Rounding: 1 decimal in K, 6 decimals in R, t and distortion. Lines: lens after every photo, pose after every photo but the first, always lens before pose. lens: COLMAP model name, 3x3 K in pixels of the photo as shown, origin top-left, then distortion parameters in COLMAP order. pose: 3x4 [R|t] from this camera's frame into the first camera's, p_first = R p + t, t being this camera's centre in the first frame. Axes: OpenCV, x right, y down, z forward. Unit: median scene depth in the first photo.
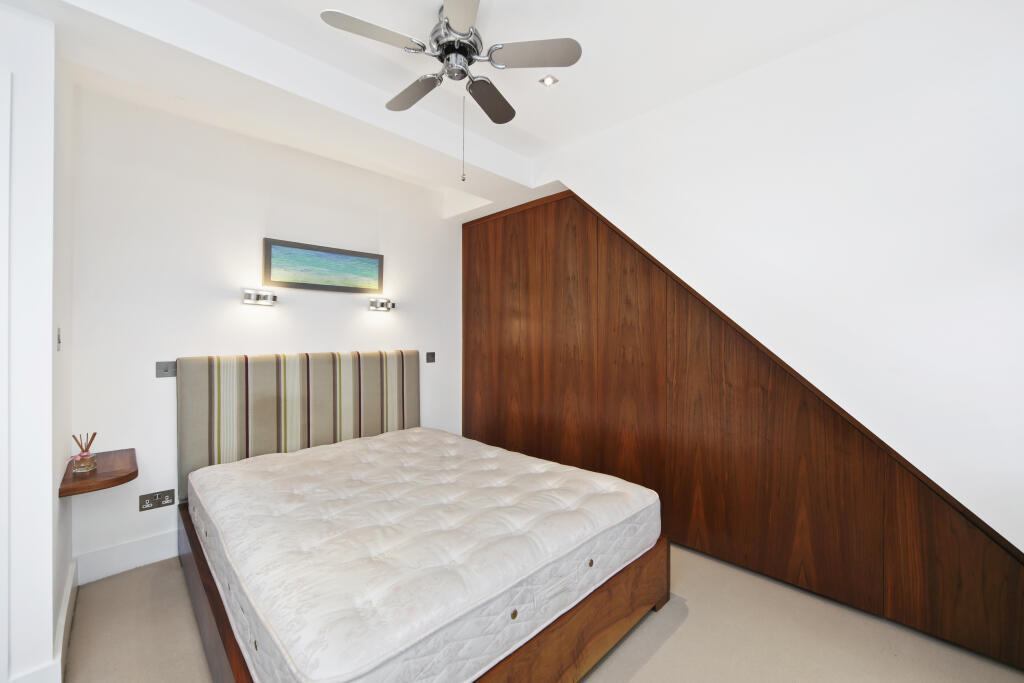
lens RADIAL K [[402.4, 0, 512.0], [0, 402.4, 341.5], [0, 0, 1]] dist [0.000609, 0.000018]
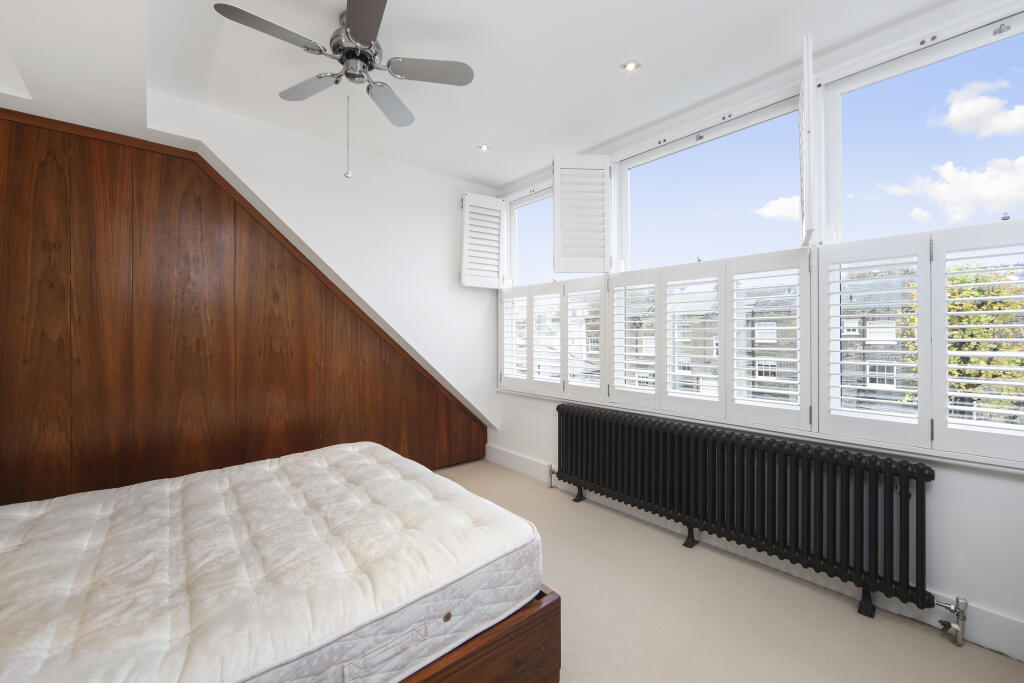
lens RADIAL K [[402.4, 0, 512.0], [0, 402.4, 341.5], [0, 0, 1]] dist [0.000609, 0.000018]
pose [[0.073581, -0.023612, 0.997010, -0.710998], [0.007708, 0.999703, 0.023107, 0.002727], [-0.997259, 0.005985, 0.073742, 0.304828]]
